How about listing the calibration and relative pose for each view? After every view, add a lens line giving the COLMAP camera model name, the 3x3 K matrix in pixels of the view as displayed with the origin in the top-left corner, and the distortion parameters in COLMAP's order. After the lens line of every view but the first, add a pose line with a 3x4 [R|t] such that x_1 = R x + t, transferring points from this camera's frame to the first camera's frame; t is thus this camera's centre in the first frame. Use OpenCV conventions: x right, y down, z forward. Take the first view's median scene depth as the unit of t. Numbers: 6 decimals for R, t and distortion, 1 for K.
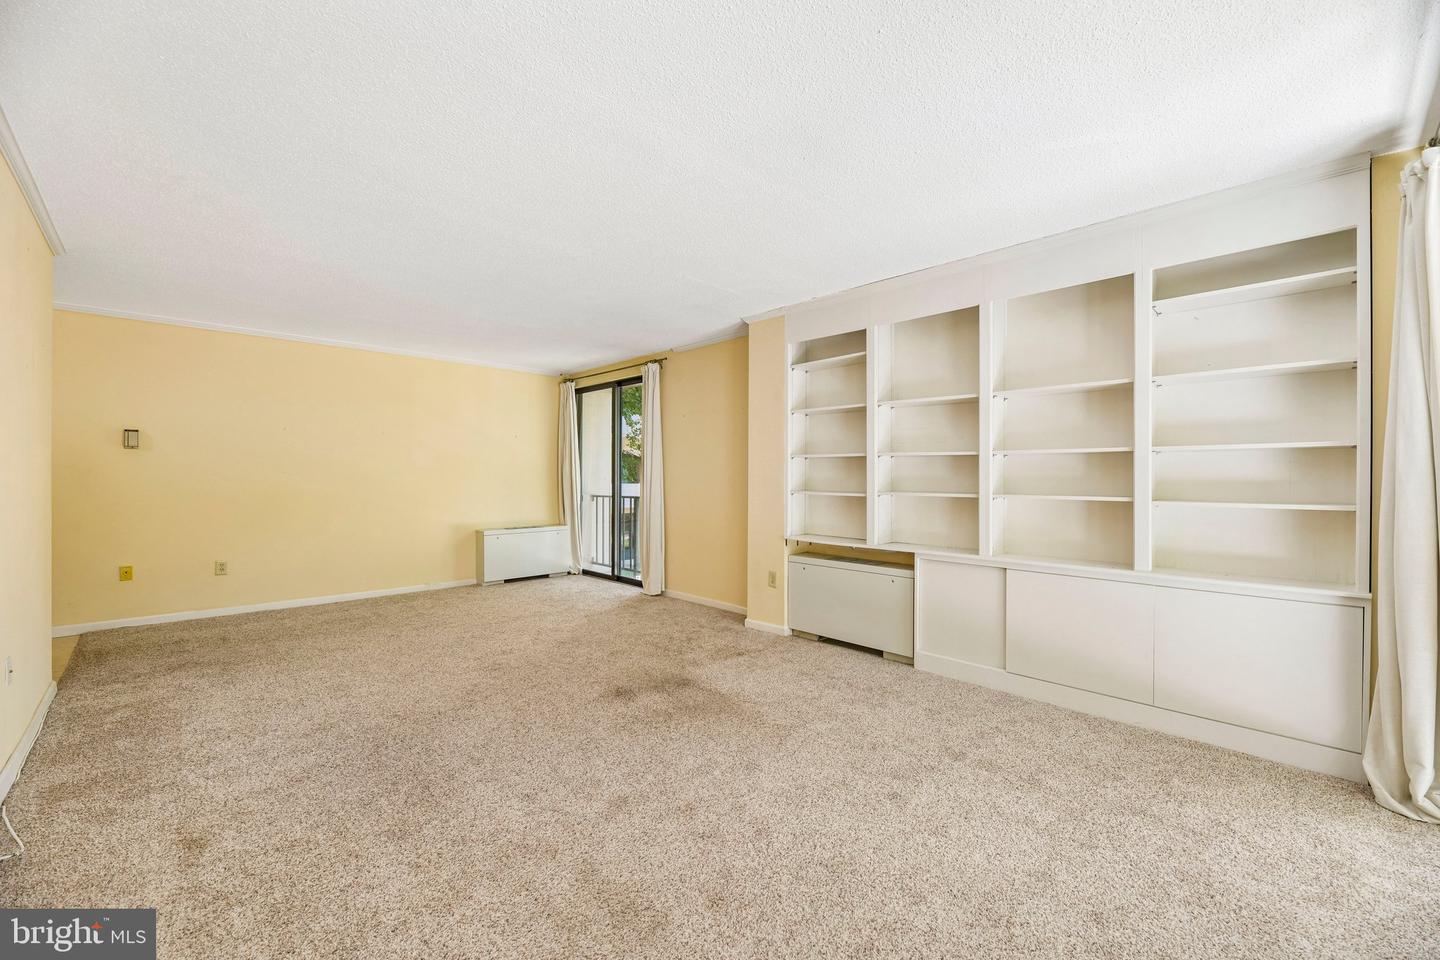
lens RADIAL K [[579.2, 0, 723.7], [0, 579.2, 477.3], [0, 0, 1]] dist [-0.000735, -0.003445]
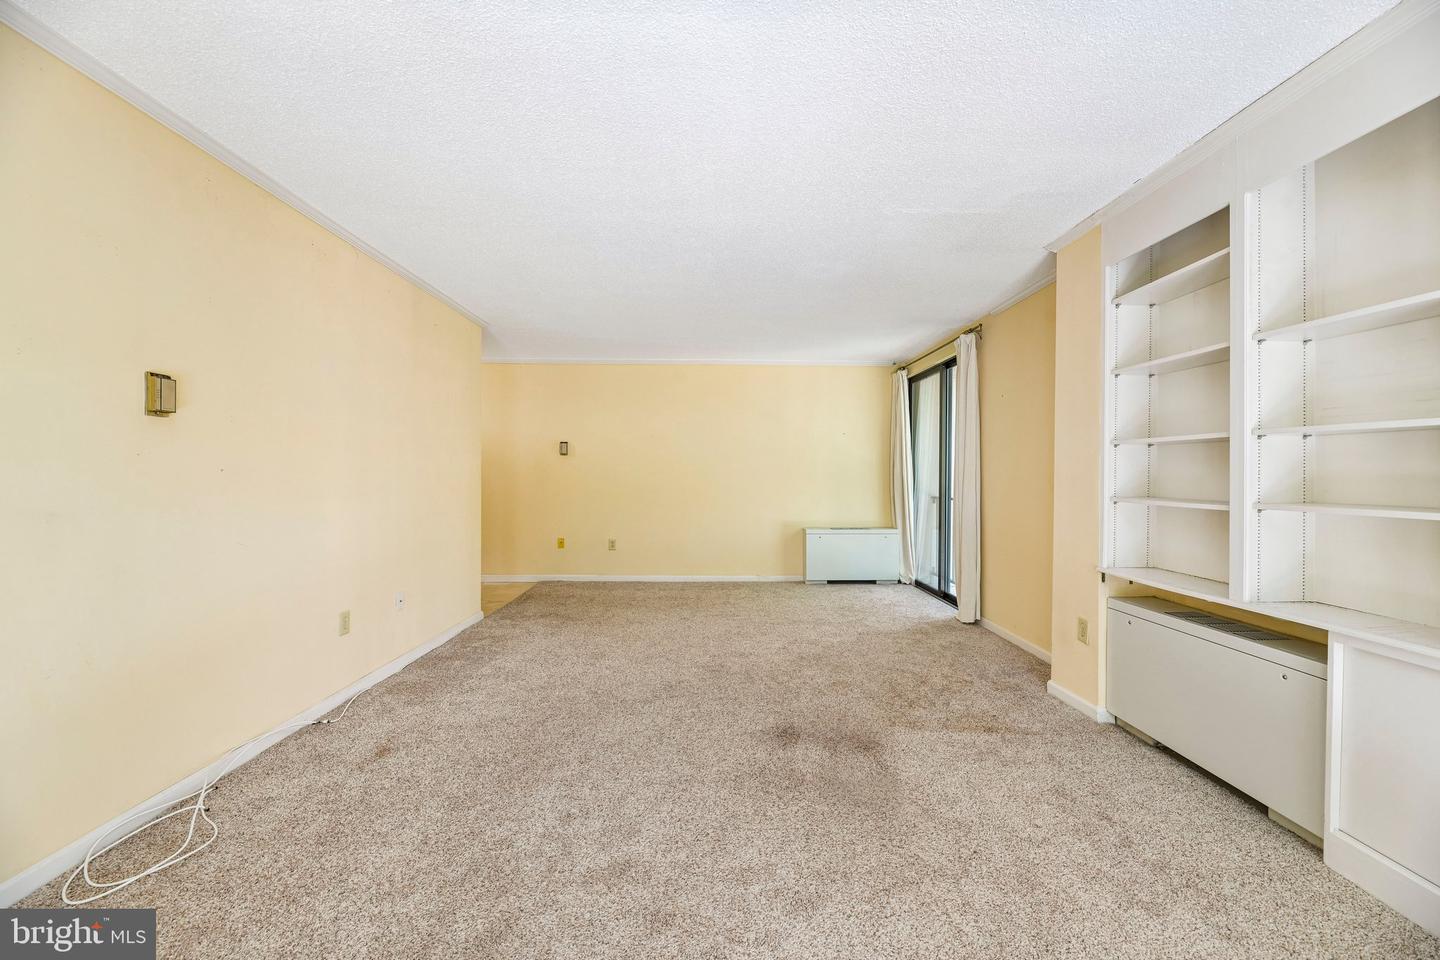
lens RADIAL K [[579.2, 0, 723.7], [0, 579.2, 477.3], [0, 0, 1]] dist [-0.000735, -0.003445]
pose [[0.731181, 0.003128, -0.682176, 0.248072], [-0.002298, 0.999995, 0.002123, 0.001326], [0.682180, 0.000015, 0.731185, 0.253469]]
